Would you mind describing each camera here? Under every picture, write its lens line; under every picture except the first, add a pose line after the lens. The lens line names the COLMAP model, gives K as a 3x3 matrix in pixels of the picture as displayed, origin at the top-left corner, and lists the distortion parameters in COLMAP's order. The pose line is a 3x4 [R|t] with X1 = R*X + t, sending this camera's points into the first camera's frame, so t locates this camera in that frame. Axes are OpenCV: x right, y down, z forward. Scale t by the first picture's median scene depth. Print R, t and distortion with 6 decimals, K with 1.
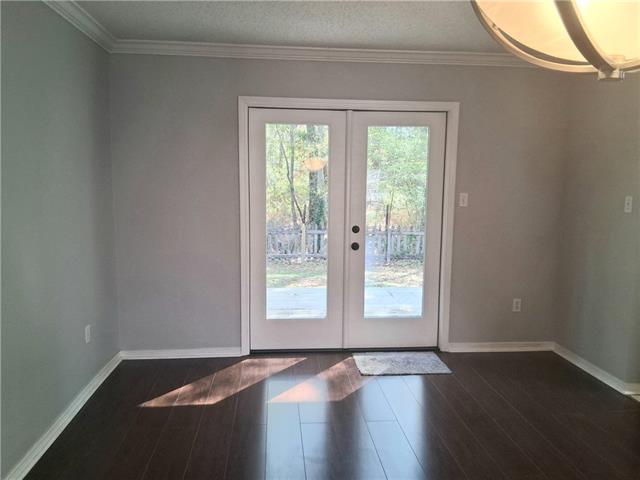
lens RADIAL K [[484.9, 0, 318.3], [0, 484.9, 240.8], [0, 0, 1]] dist [0.035579, -0.028029]
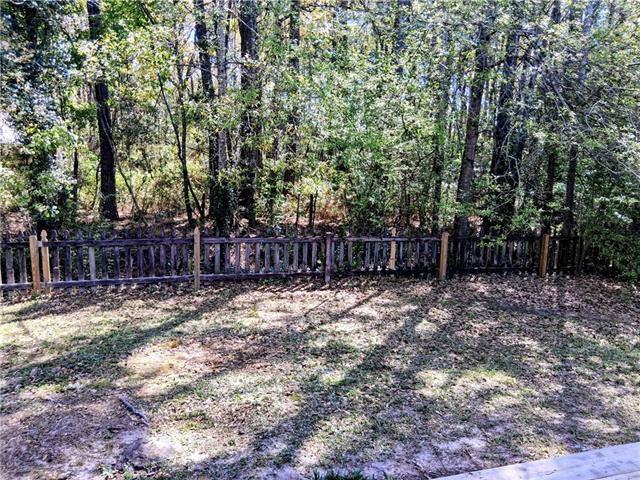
lens RADIAL K [[484.9, 0, 319.2], [0, 484.9, 241.7], [0, 0, 1]] dist [0.035579, -0.028029]
pose [[0.980738, -0.013978, 0.194827, 0.001518], [0.007955, 0.999467, 0.031661, -0.023098], [-0.195166, -0.029502, 0.980326, 0.230766]]
